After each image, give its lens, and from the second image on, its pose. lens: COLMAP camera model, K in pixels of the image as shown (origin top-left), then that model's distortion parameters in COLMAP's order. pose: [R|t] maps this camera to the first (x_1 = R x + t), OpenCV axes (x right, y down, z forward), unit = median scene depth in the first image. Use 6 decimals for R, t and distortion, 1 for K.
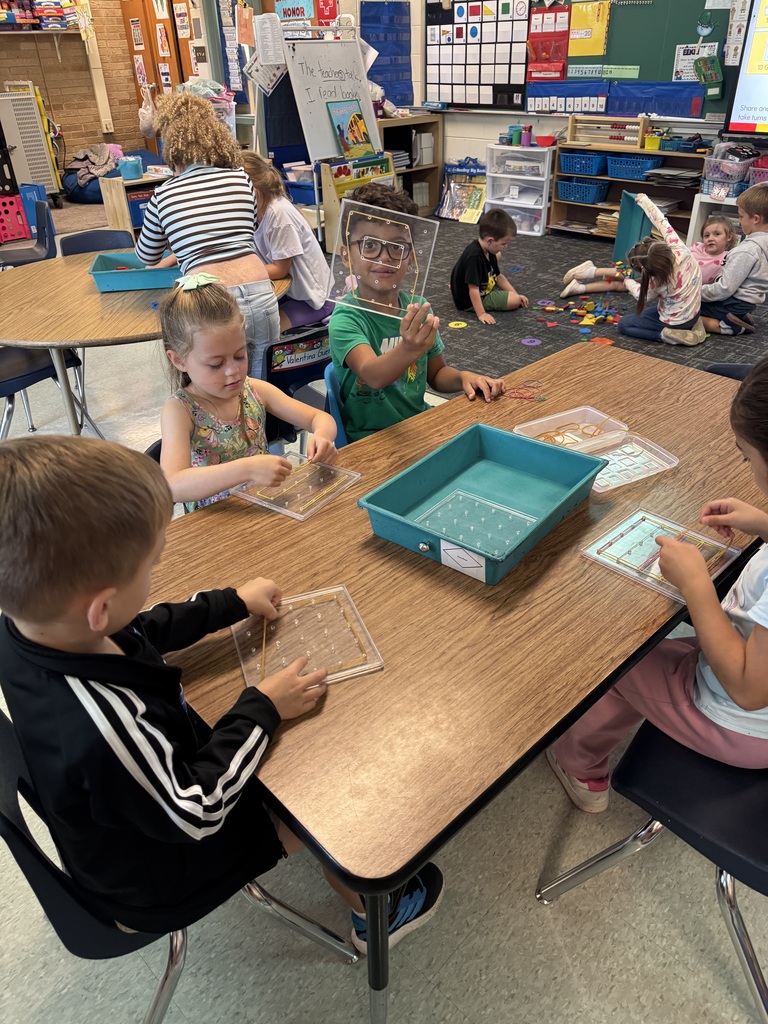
lens RADIAL K [[701.8, 0, 364.7], [0, 701.8, 508.5], [0, 0, 1]] dist [-0.020574, -0.003380]
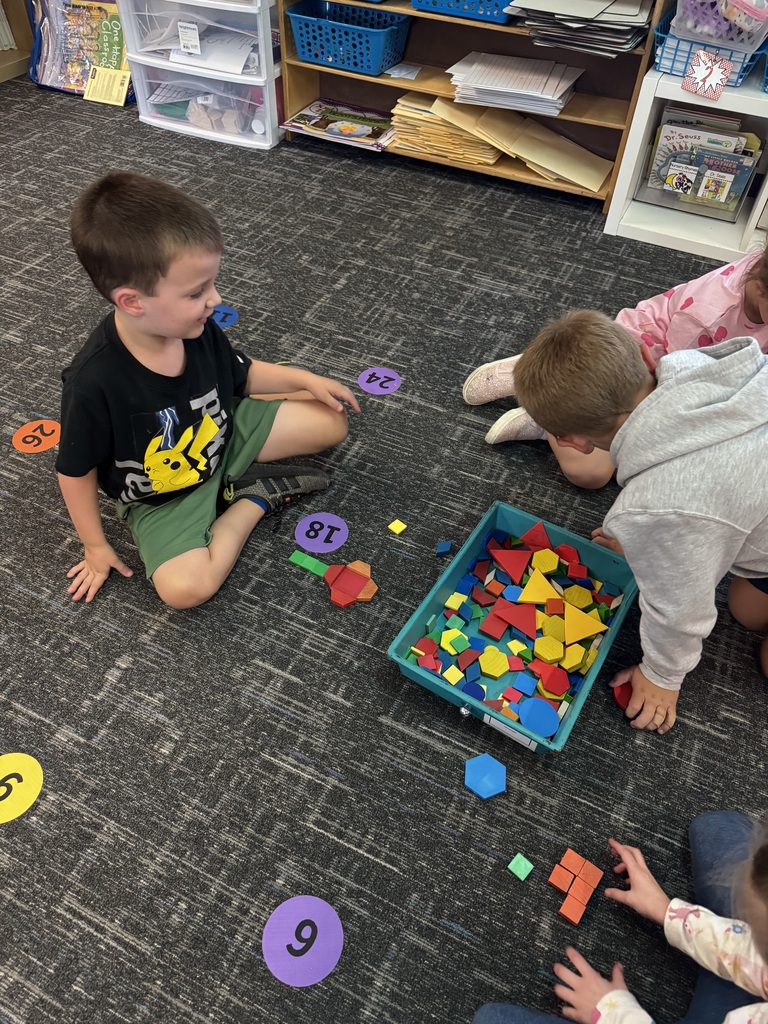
lens RADIAL K [[719.9, 0, 380.2], [0, 719.9, 516.3], [0, 0, 1]] dist [-0.034914, 0.004197]
pose [[0.937807, -0.216385, 0.271470, 0.151295], [0.136739, 0.949004, 0.284067, -0.299906], [-0.319094, -0.229279, 0.919571, 0.535865]]
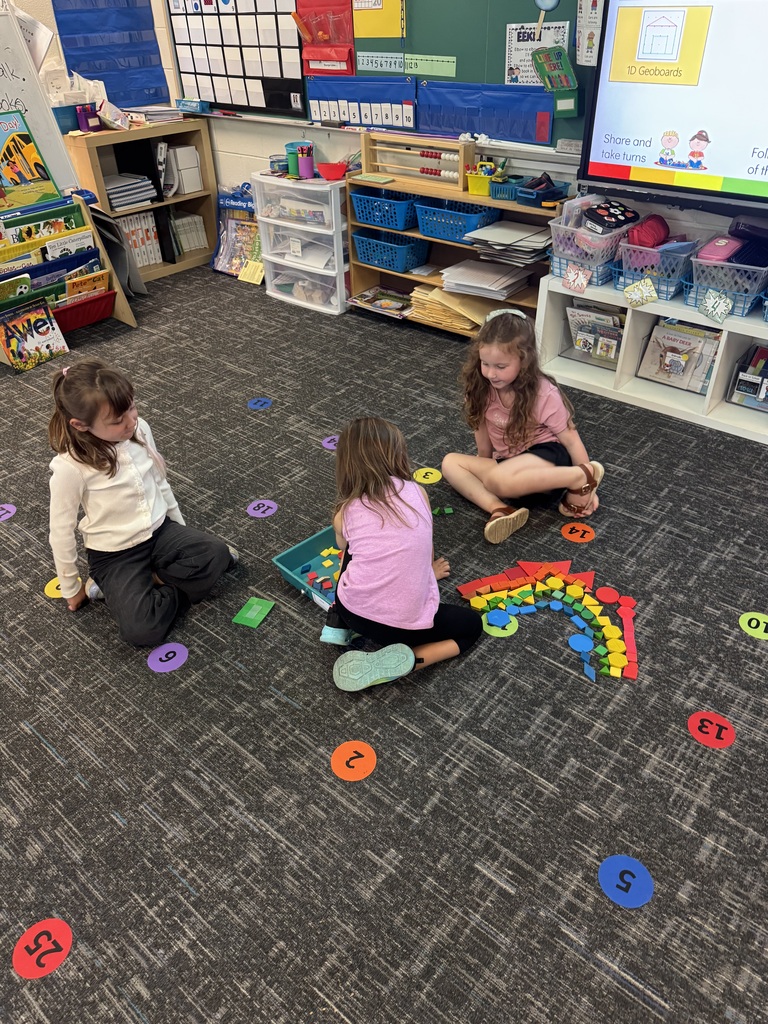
lens RADIAL K [[719.9, 0, 380.2], [0, 719.9, 516.3], [0, 0, 1]] dist [-0.034914, 0.004197]
pose [[0.995407, -0.045412, 0.084273, 0.233738], [0.041321, 0.997910, 0.049678, -0.240249], [-0.086353, -0.045968, 0.995204, 0.325014]]
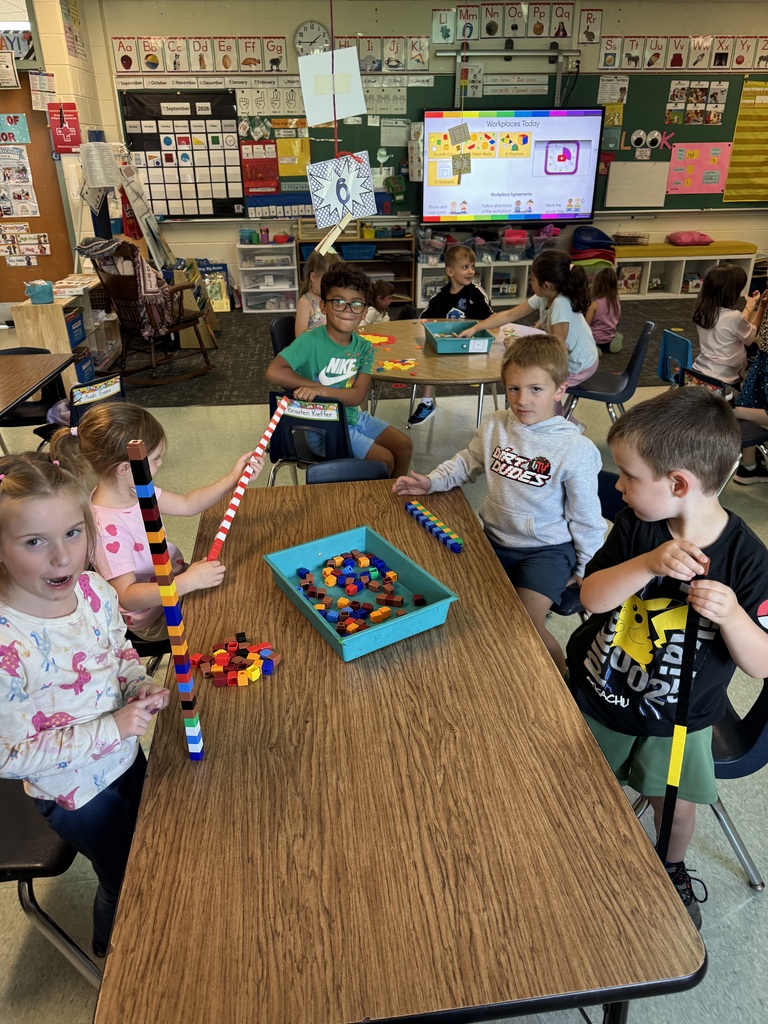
lens RADIAL K [[719.9, 0, 380.2], [0, 719.9, 516.3], [0, 0, 1]] dist [-0.034914, 0.004197]
pose [[0.657256, -0.326833, 0.679113, -0.672262], [0.405880, 0.912745, 0.046454, -0.055874], [-0.635040, 0.245107, 0.732562, 0.057696]]
